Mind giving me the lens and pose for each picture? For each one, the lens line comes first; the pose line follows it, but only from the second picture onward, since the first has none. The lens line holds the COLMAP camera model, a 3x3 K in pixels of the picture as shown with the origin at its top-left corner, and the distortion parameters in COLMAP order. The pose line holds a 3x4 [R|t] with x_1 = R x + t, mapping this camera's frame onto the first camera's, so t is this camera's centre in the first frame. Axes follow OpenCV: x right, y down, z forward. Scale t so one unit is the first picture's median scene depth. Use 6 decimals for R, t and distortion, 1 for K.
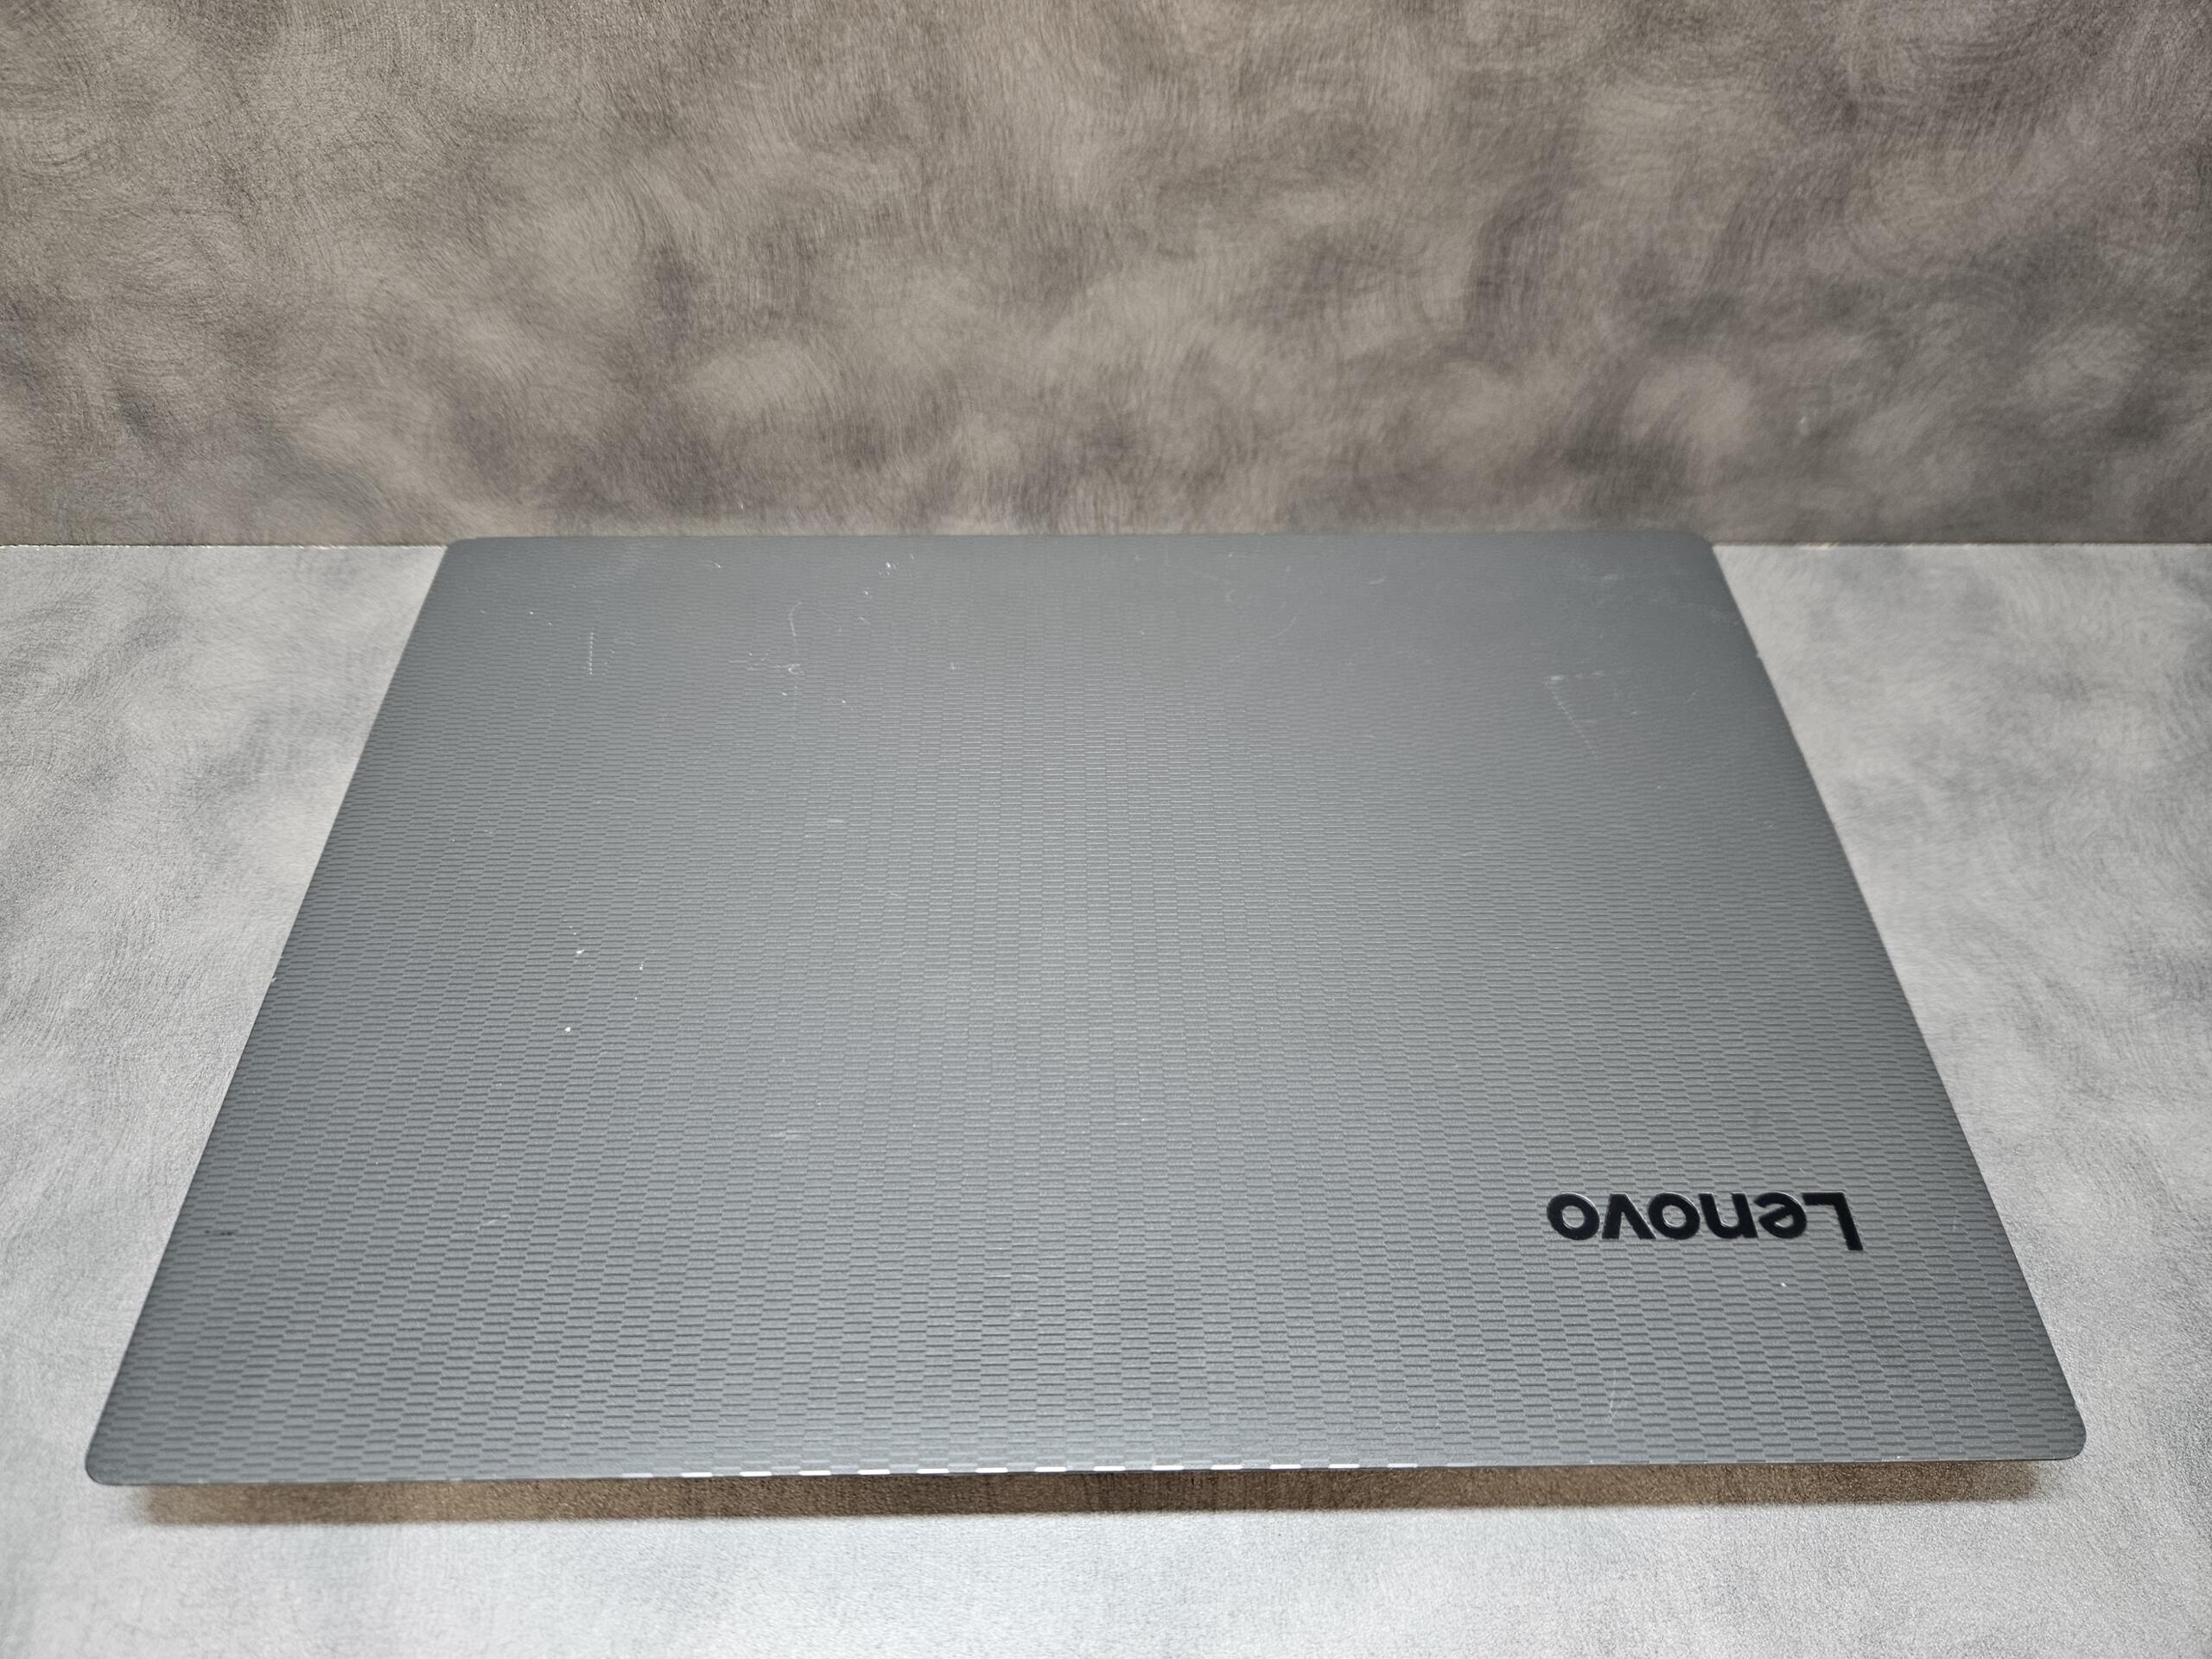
lens RADIAL K [[1501.2, 0, 1106.0], [0, 1501.2, 829.5], [0, 0, 1]] dist [0.050471, -0.060190]
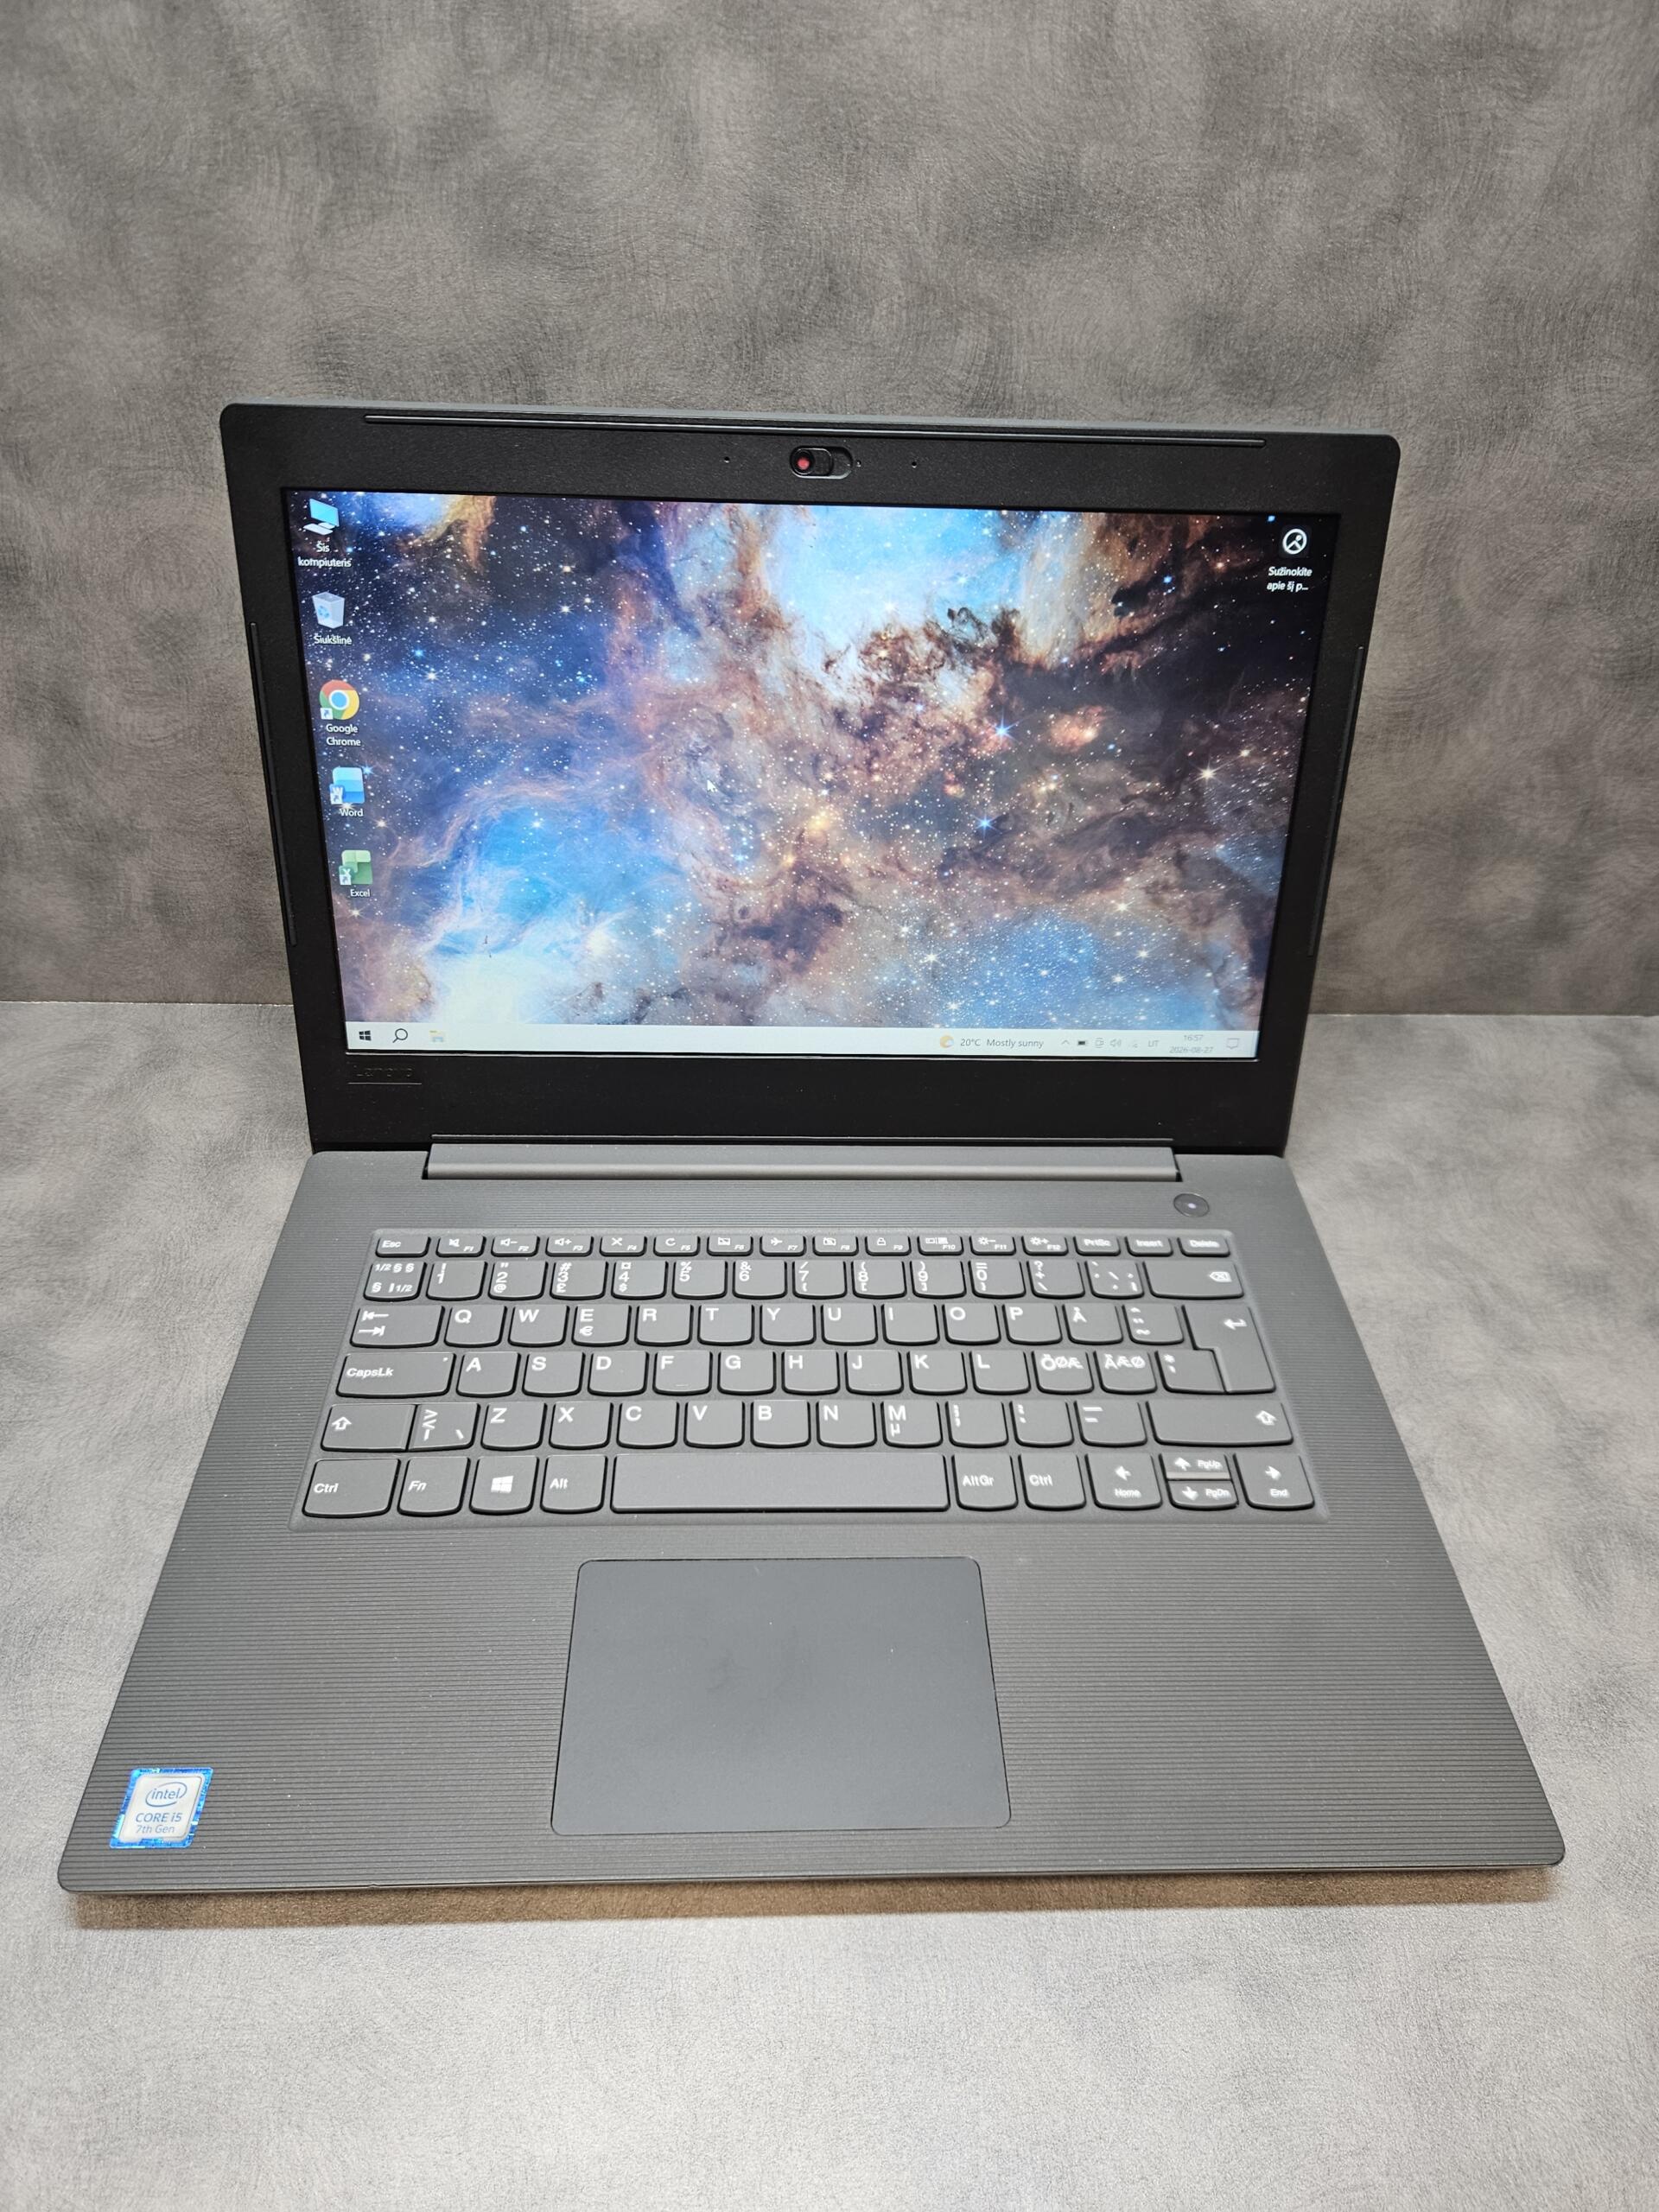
lens RADIAL K [[1501.2, 0, 829.5], [0, 1501.2, 1106.0], [0, 0, 1]] dist [0.050471, -0.060190]
pose [[0.999264, 0.006215, 0.037856, -0.073211], [0.000615, 0.984068, -0.177794, 0.172550], [-0.038358, 0.177686, 0.983339, -0.411612]]
